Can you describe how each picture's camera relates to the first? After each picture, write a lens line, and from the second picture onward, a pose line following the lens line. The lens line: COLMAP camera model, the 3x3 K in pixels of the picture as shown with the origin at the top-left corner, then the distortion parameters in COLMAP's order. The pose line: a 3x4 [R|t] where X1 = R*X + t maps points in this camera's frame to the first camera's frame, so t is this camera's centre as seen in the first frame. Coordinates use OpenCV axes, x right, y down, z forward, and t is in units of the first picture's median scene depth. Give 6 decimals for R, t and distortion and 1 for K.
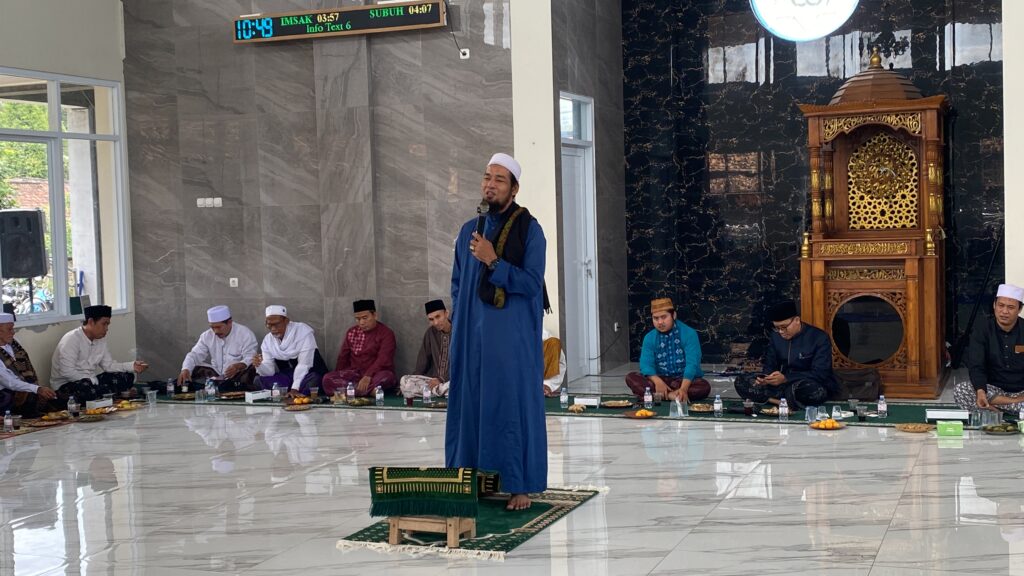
lens RADIAL K [[1277.5, 0, 511.7], [0, 1277.5, 281.6], [0, 0, 1]] dist [0.255690, -0.928413]
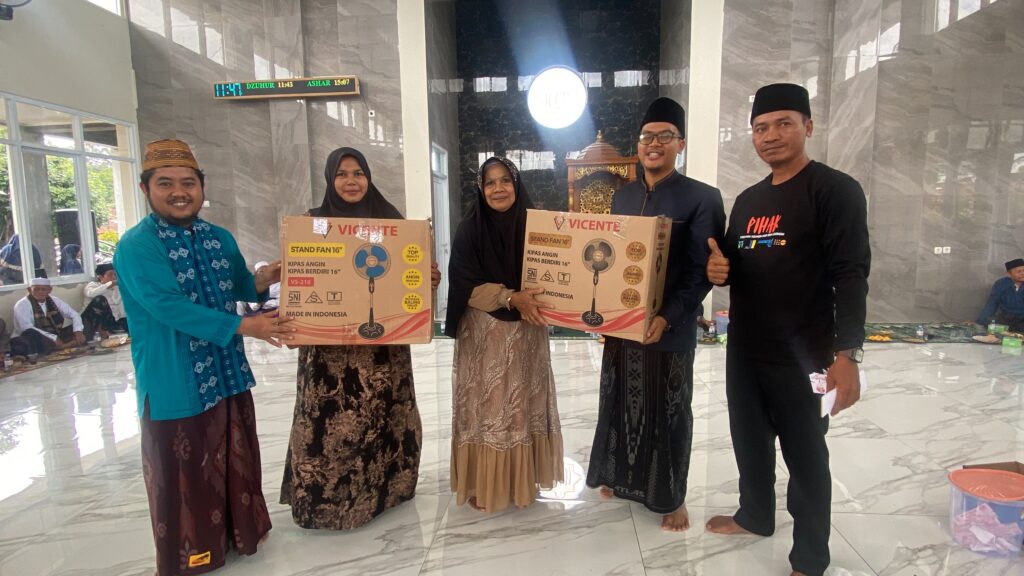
lens RADIAL K [[487.1, 0, 514.6], [0, 487.1, 292.7], [0, 0, 1]] dist [0.043402, -0.046830]
pose [[0.961590, -0.016682, 0.273982, -0.034906], [-0.002287, 0.997630, 0.068768, 0.004616], [-0.274480, -0.066754, 0.959273, 0.329940]]
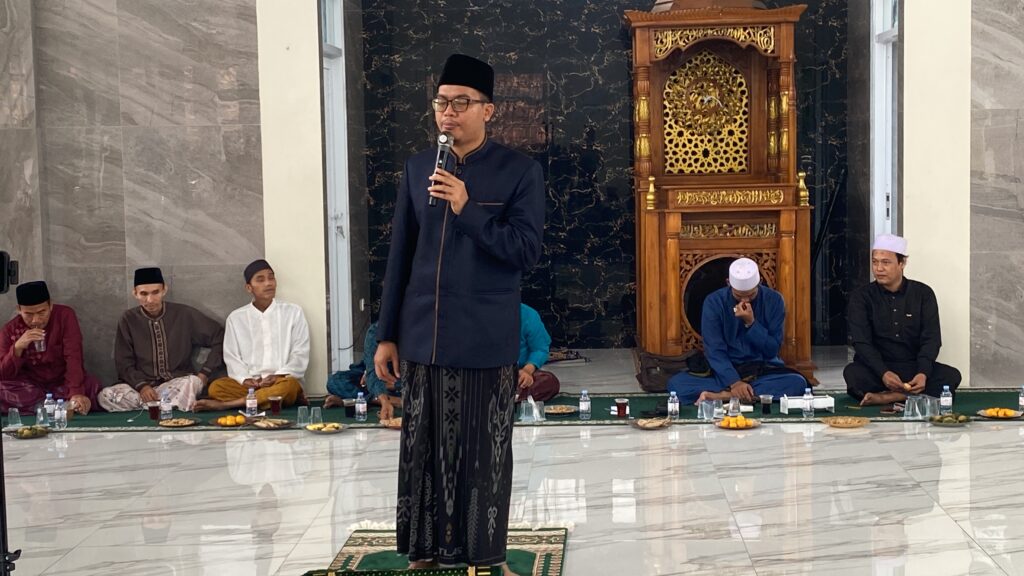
lens RADIAL K [[1660.6, 0, 512.0], [0, 1660.6, 288.0], [0, 0, 1]] dist [0.214514, -0.658433]
pose [[0.945310, -0.016173, 0.325772, -0.160457], [0.007902, 0.999612, 0.026695, 0.001207], [-0.326077, -0.022661, 0.945071, 0.074709]]
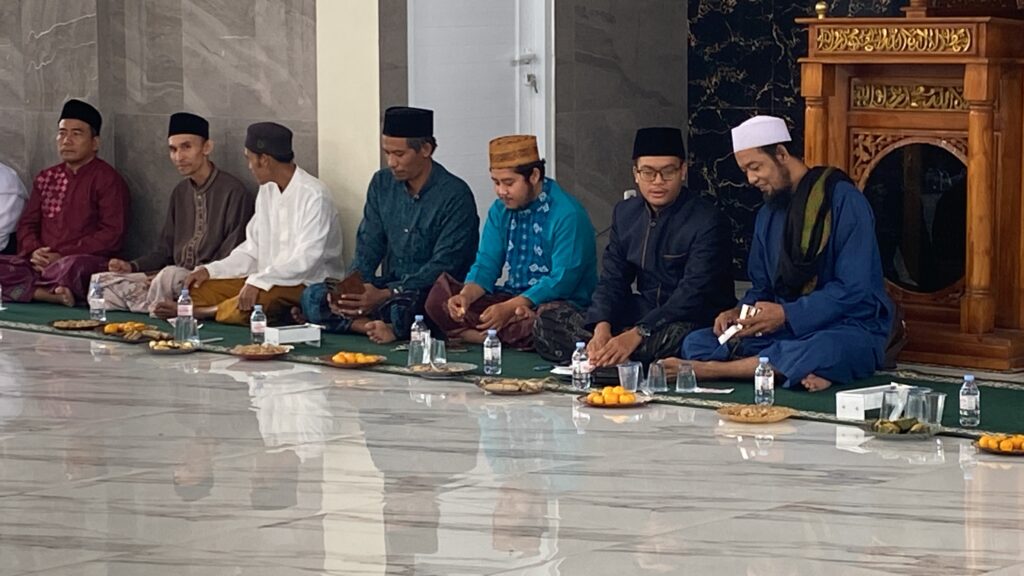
lens RADIAL K [[2798.2, 0, 512.0], [0, 2798.2, 288.0], [0, 0, 1]] dist [0.064637, 1.418549]
pose [[0.938545, 0.058710, -0.340126, 0.428004], [-0.038736, 0.997118, 0.065227, 0.002335], [0.342975, -0.048043, 0.938115, 0.007842]]
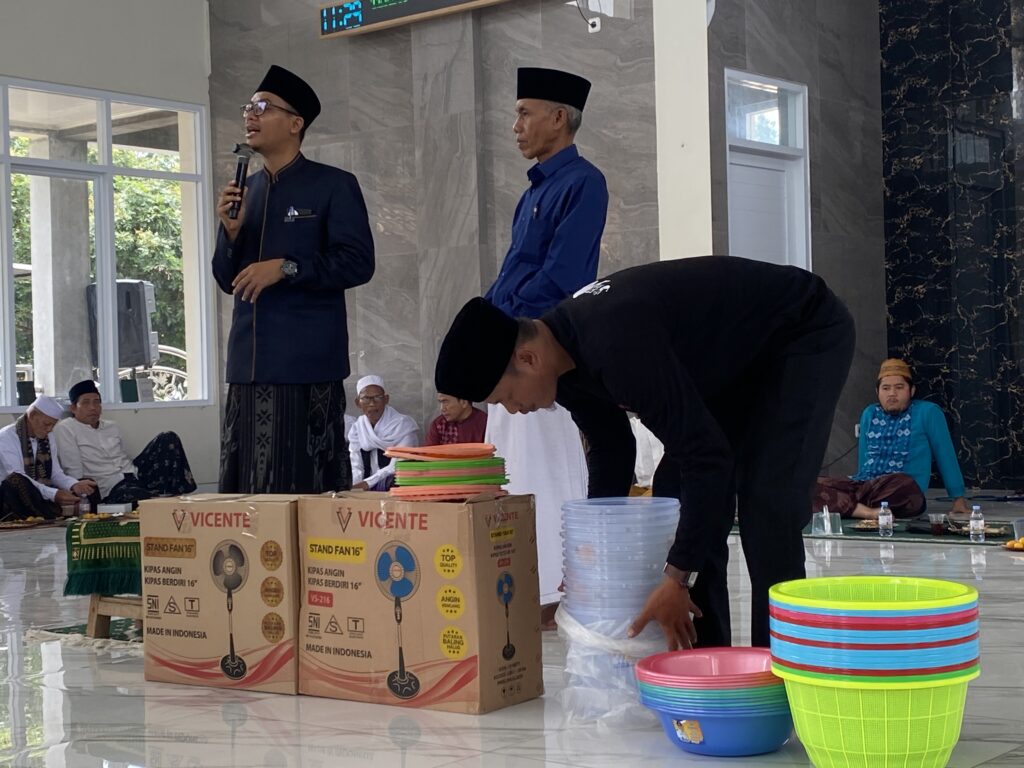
lens RADIAL K [[1658.7, 0, 534.6], [0, 1658.7, 383.1], [0, 0, 1]] dist [0.300617, -0.984081]
pose [[0.950979, -0.000898, -0.309254, 0.206390], [-0.014000, 0.998846, -0.045952, 0.057639], [0.308938, 0.048029, 0.949869, 0.127011]]
